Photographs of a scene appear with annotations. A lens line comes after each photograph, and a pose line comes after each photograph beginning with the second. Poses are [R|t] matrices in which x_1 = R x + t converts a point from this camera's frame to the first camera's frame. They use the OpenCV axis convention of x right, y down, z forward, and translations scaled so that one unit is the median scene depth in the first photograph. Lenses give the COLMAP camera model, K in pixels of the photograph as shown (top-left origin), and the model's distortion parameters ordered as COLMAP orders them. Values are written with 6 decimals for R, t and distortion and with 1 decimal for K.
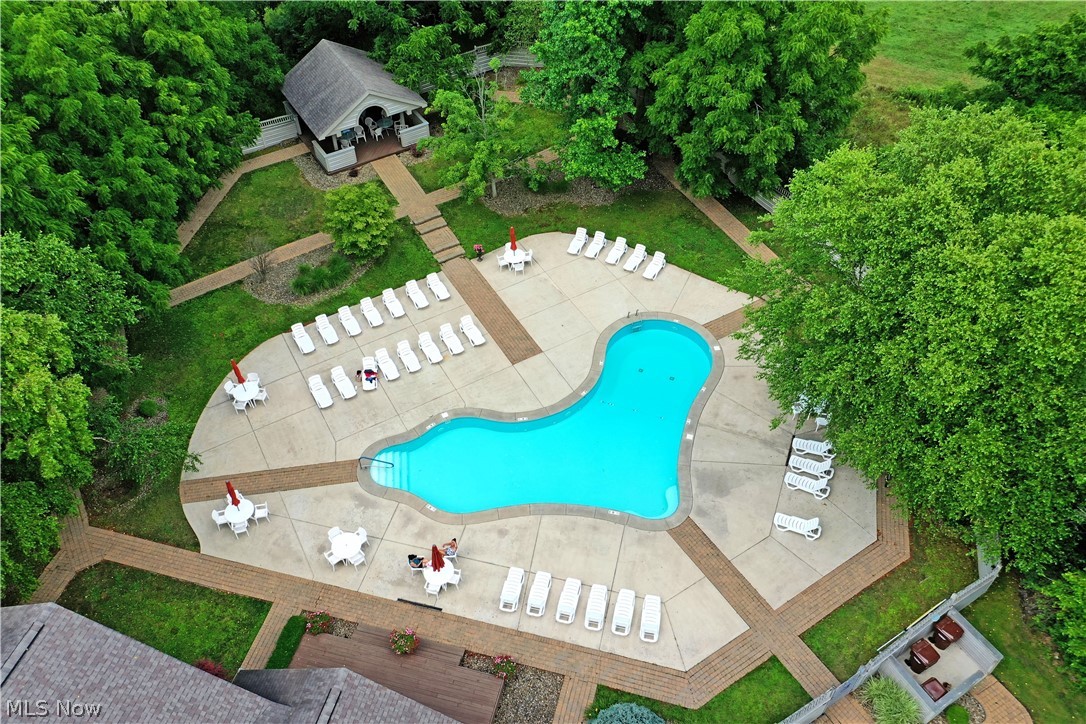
lens RADIAL K [[863.1, 0, 543.0], [0, 863.1, 362.0], [0, 0, 1]] dist [0.015834, 0.003060]
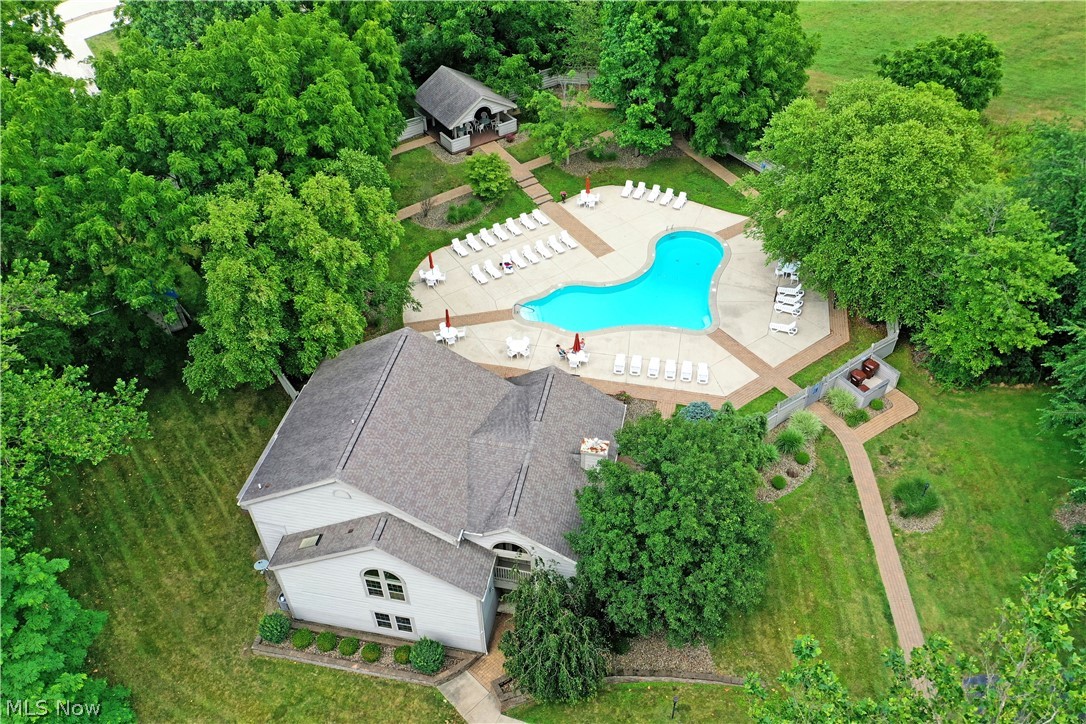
lens RADIAL K [[863.1, 0, 543.0], [0, 863.1, 362.0], [0, 0, 1]] dist [0.015834, 0.003060]
pose [[0.998647, -0.033482, 0.039791, -0.193399], [0.035979, 0.997316, -0.063764, 0.275333], [-0.037549, 0.065110, 0.997171, -0.524189]]
